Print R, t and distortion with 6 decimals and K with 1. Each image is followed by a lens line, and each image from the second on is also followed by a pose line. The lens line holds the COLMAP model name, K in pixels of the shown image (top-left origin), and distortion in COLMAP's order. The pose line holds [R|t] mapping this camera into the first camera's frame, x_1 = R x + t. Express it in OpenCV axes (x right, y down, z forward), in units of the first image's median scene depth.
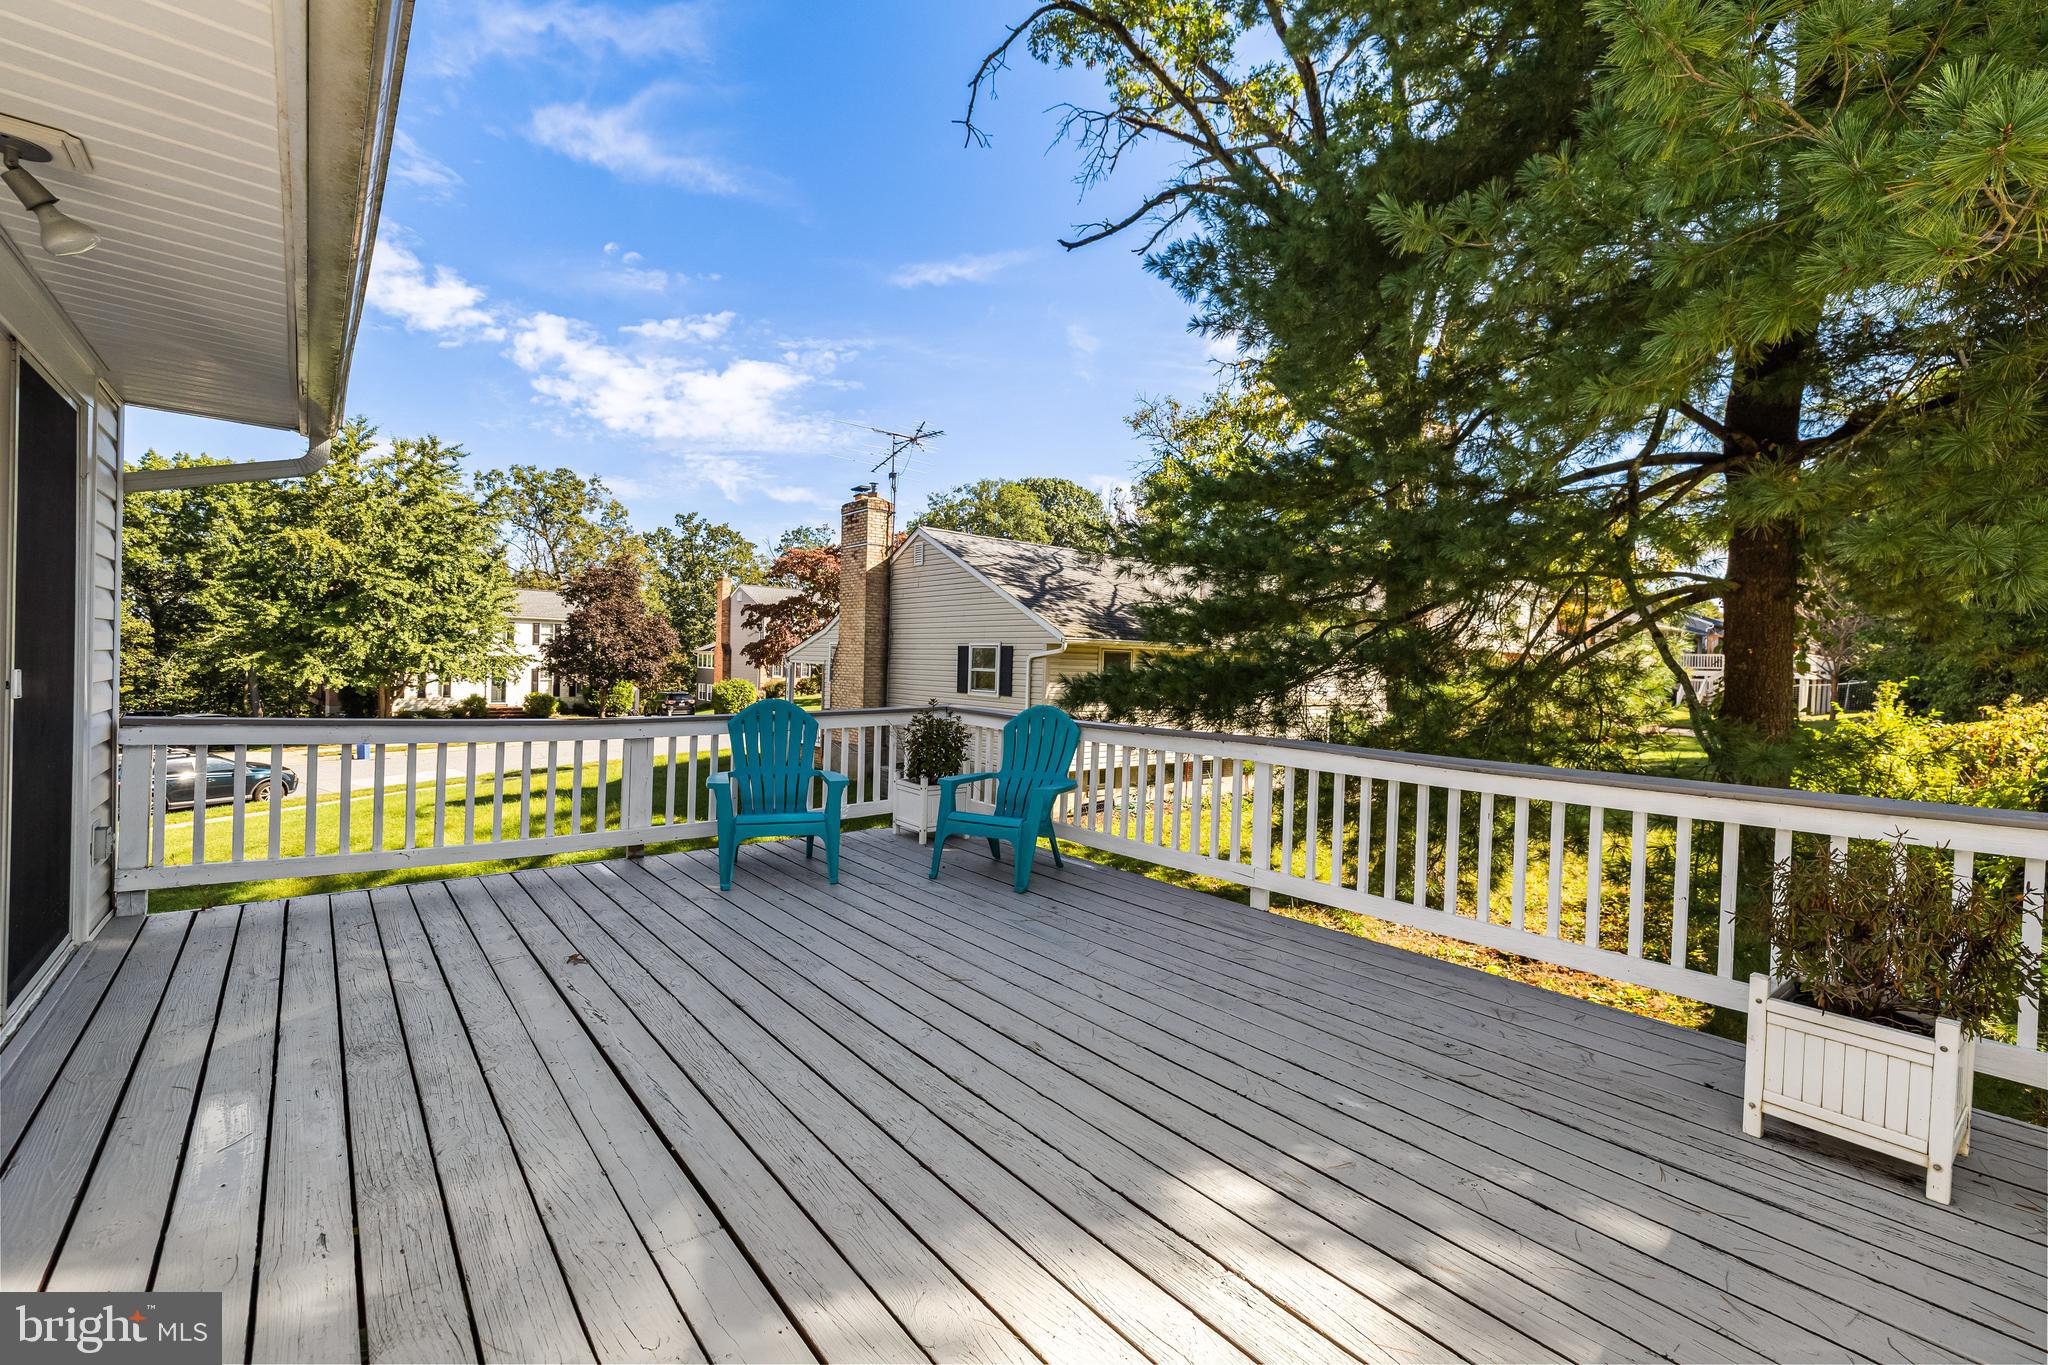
lens RADIAL K [[860.2, 0, 1026.8], [0, 860.2, 669.8], [0, 0, 1]] dist [-0.001763, 0.000337]
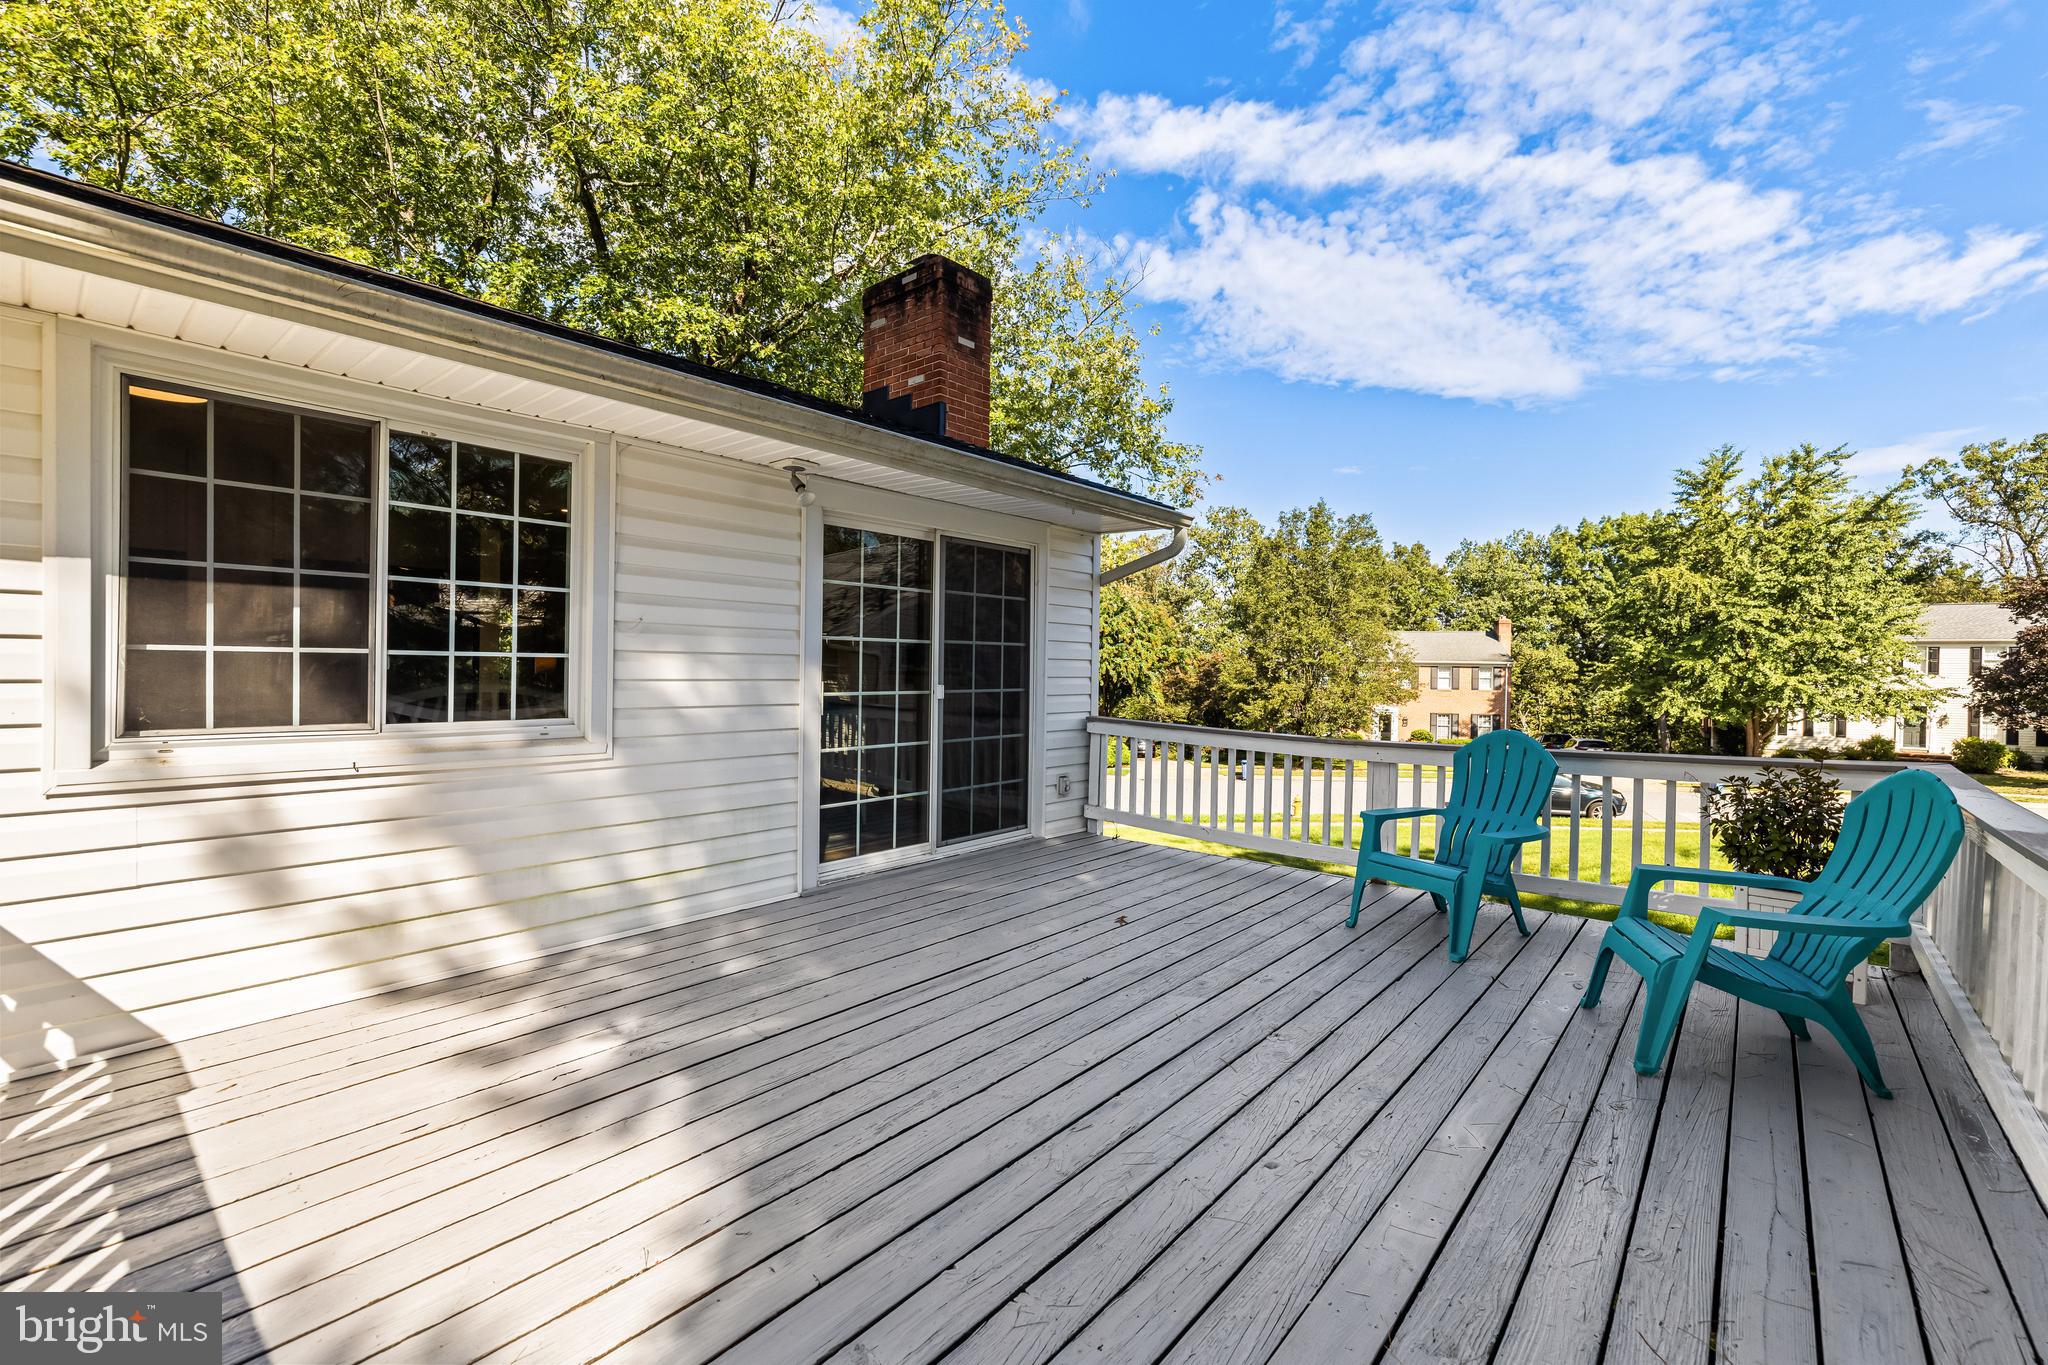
lens RADIAL K [[860.2, 0, 1026.8], [0, 860.2, 669.8], [0, 0, 1]] dist [-0.001763, 0.000337]
pose [[0.154512, -0.022048, -0.987745, 0.073018], [-0.017962, 0.999523, -0.025121, 0.000813], [0.987828, 0.021623, 0.154042, 0.069372]]
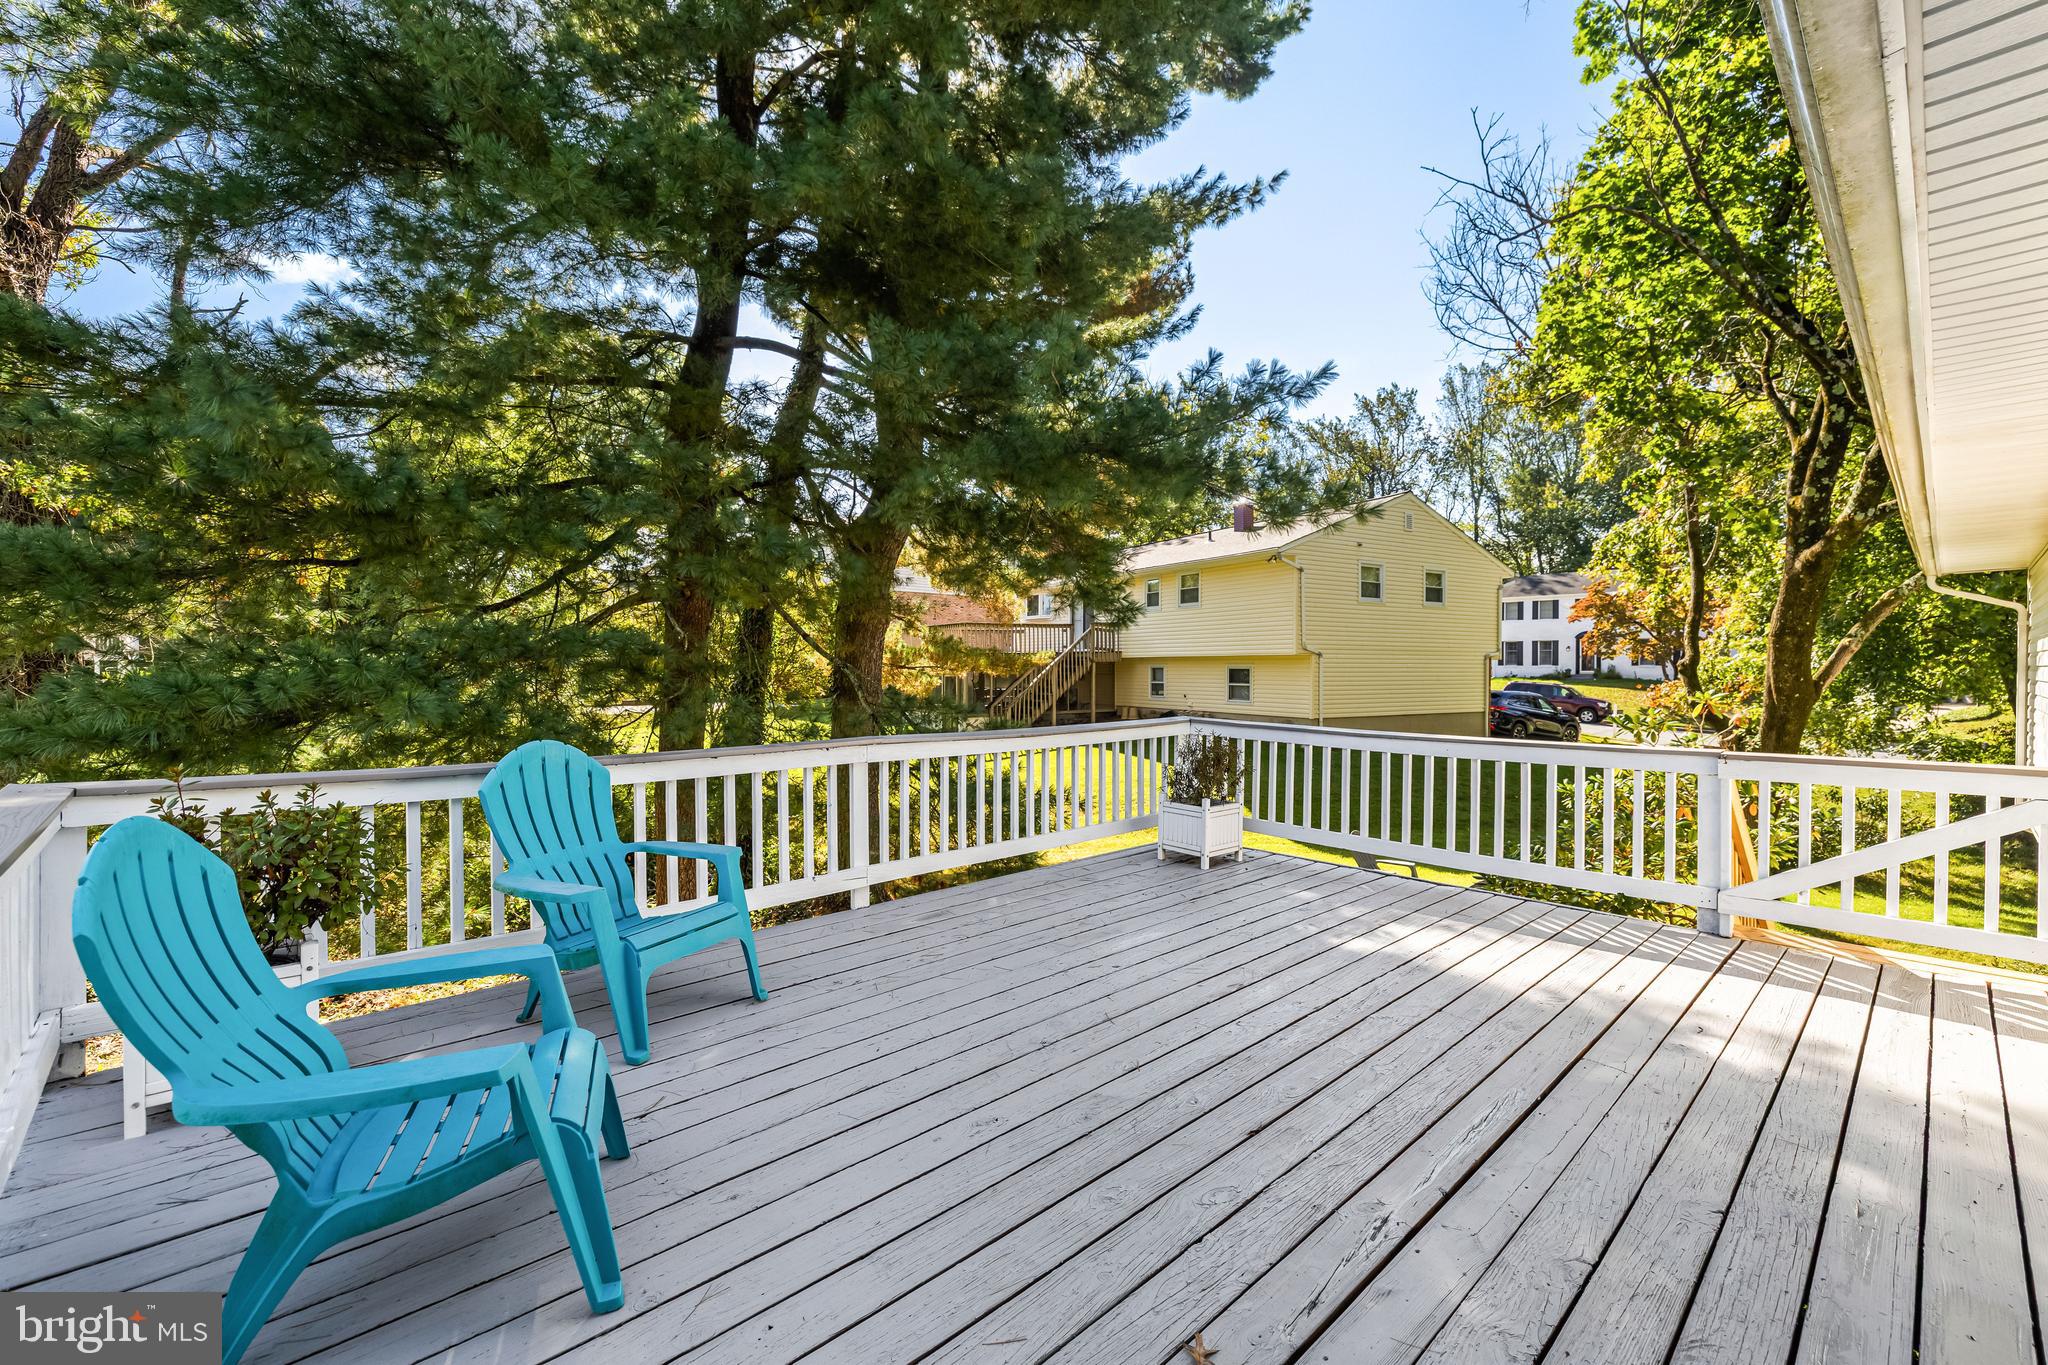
lens RADIAL K [[860.2, 0, 1026.8], [0, 860.2, 669.8], [0, 0, 1]] dist [-0.001763, 0.000337]
pose [[-0.056021, -0.030101, 0.997976, -0.101374], [0.004823, 0.999526, 0.030418, -0.004275], [-0.998418, 0.006517, -0.055849, 0.117053]]
